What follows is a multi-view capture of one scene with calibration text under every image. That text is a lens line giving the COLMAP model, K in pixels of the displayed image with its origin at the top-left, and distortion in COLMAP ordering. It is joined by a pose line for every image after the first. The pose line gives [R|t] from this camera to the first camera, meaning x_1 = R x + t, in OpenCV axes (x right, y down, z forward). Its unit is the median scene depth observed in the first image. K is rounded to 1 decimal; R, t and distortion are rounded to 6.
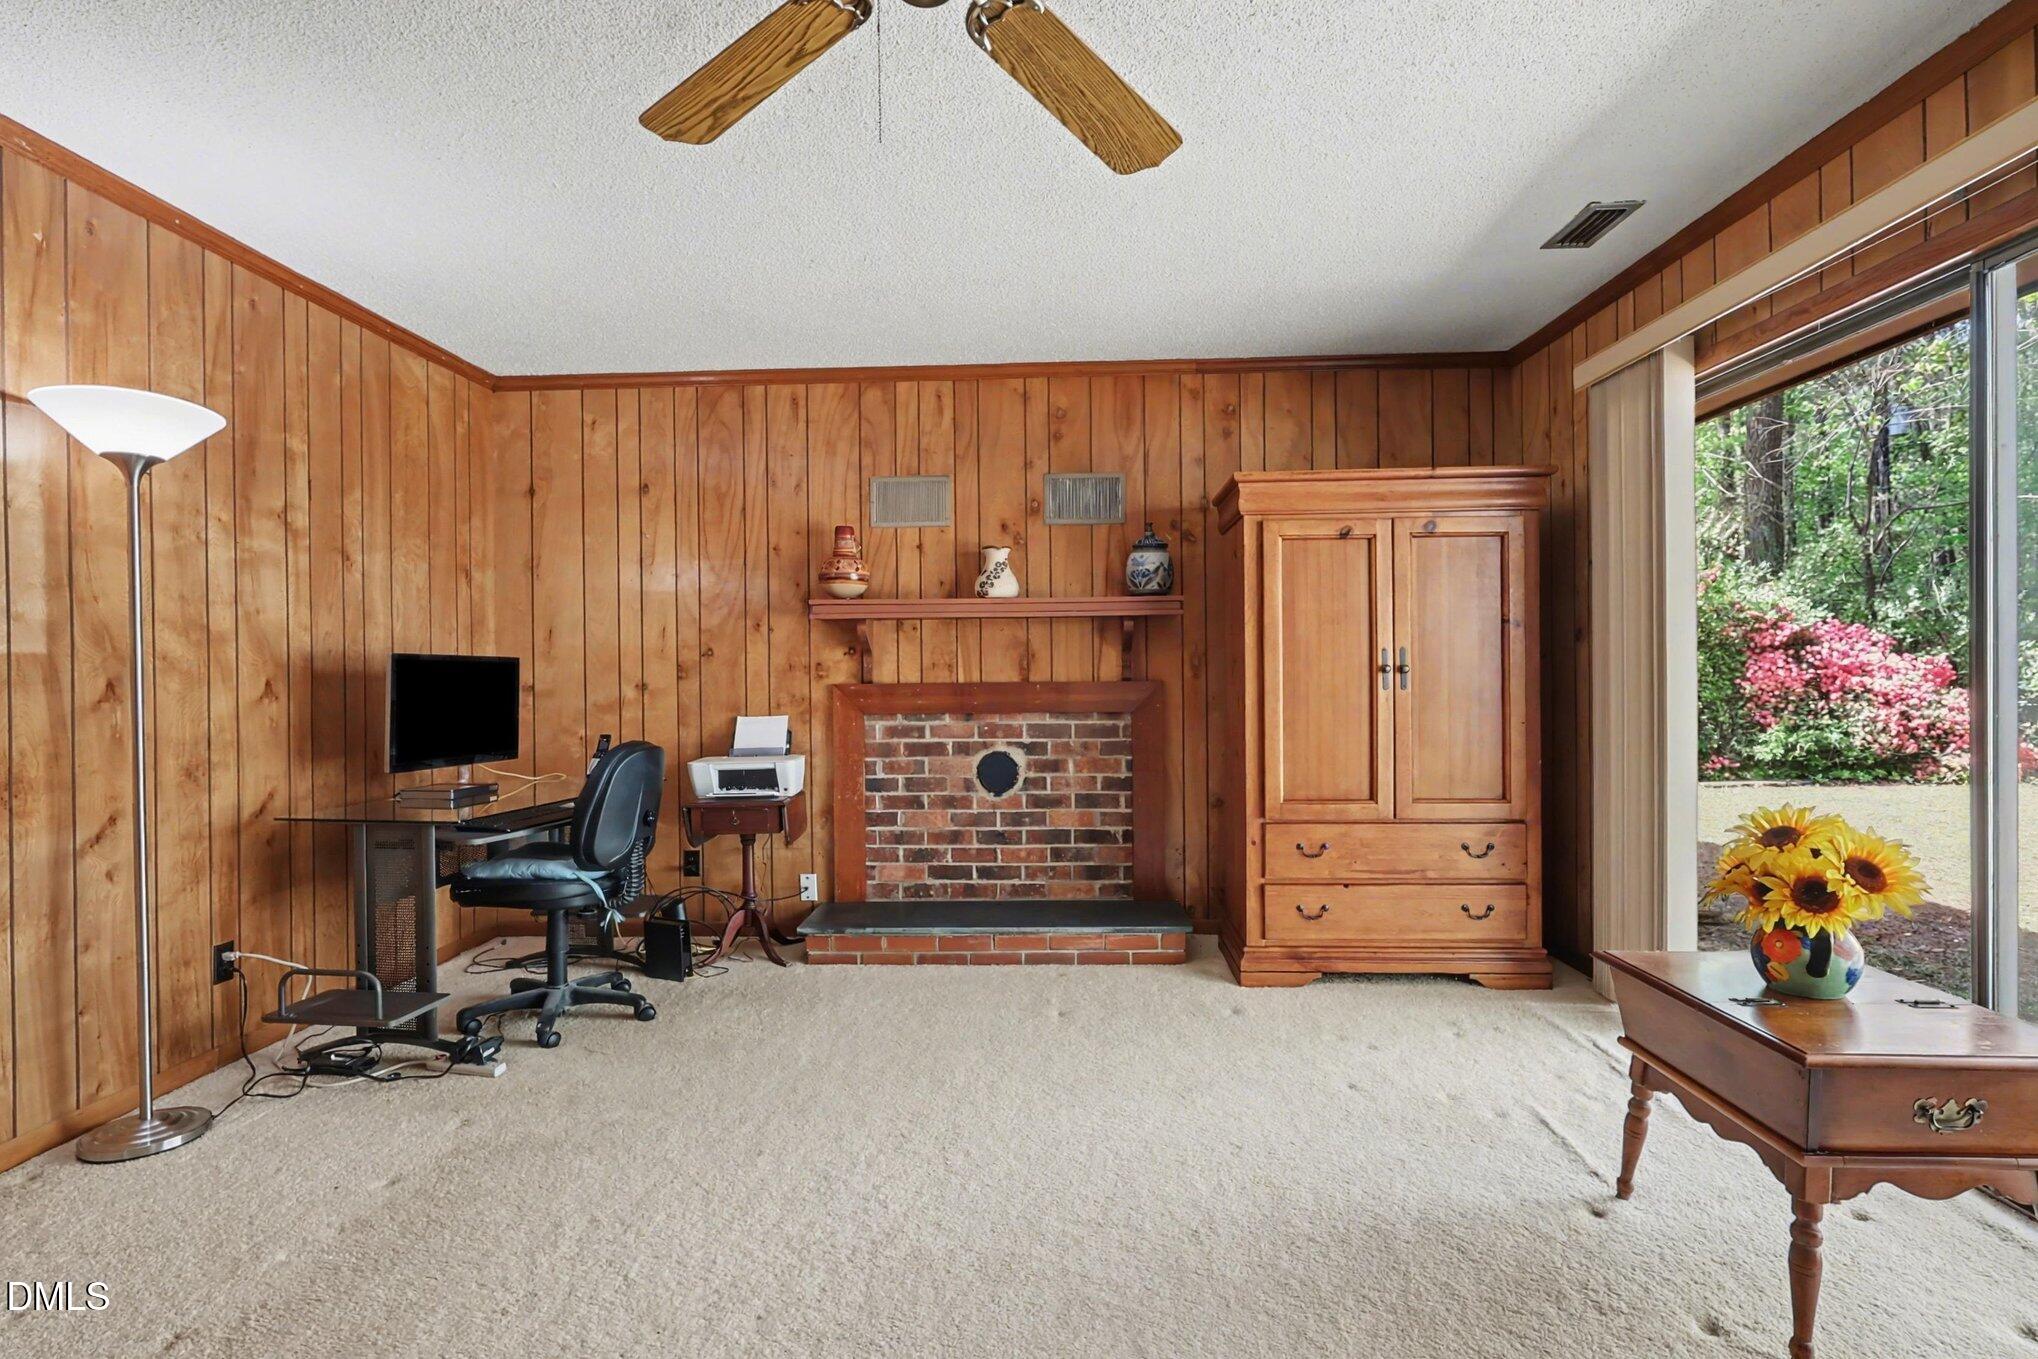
lens RADIAL K [[975.1, 0, 1025.3], [0, 975.1, 679.2], [0, 0, 1]] dist [0.000379, 0.000612]
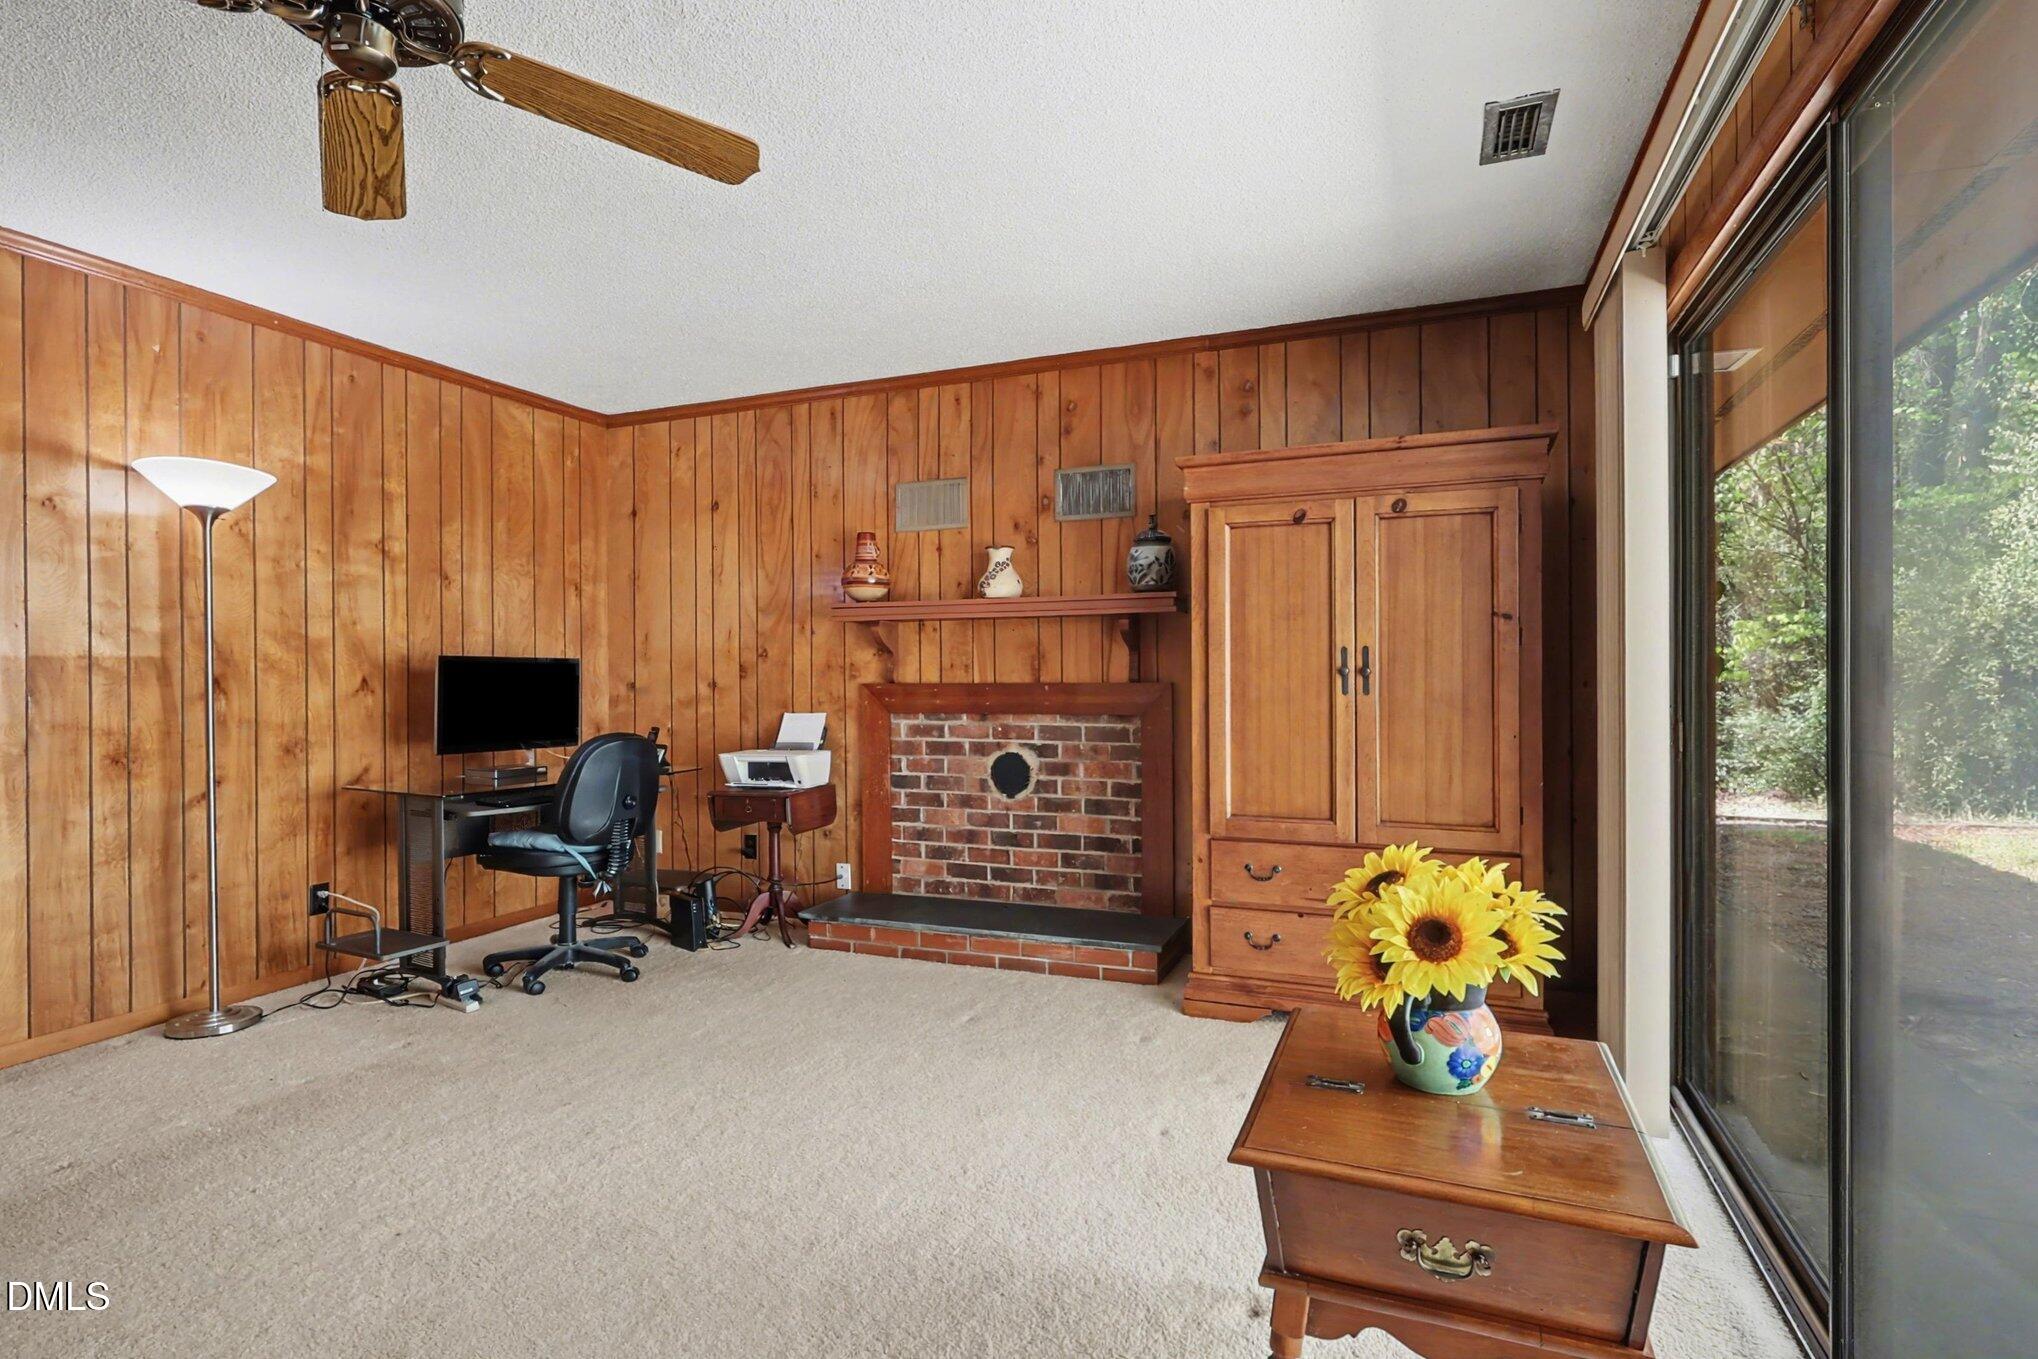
lens RADIAL K [[985.6, 0, 1010.6], [0, 985.6, 680.6], [0, 0, 1]] dist [-0.001409, 0.000749]
pose [[0.944666, 0.006300, -0.327972, 0.336384], [-0.005503, 0.999979, 0.003358, -0.002878], [0.327986, -0.001368, 0.944681, 0.060025]]
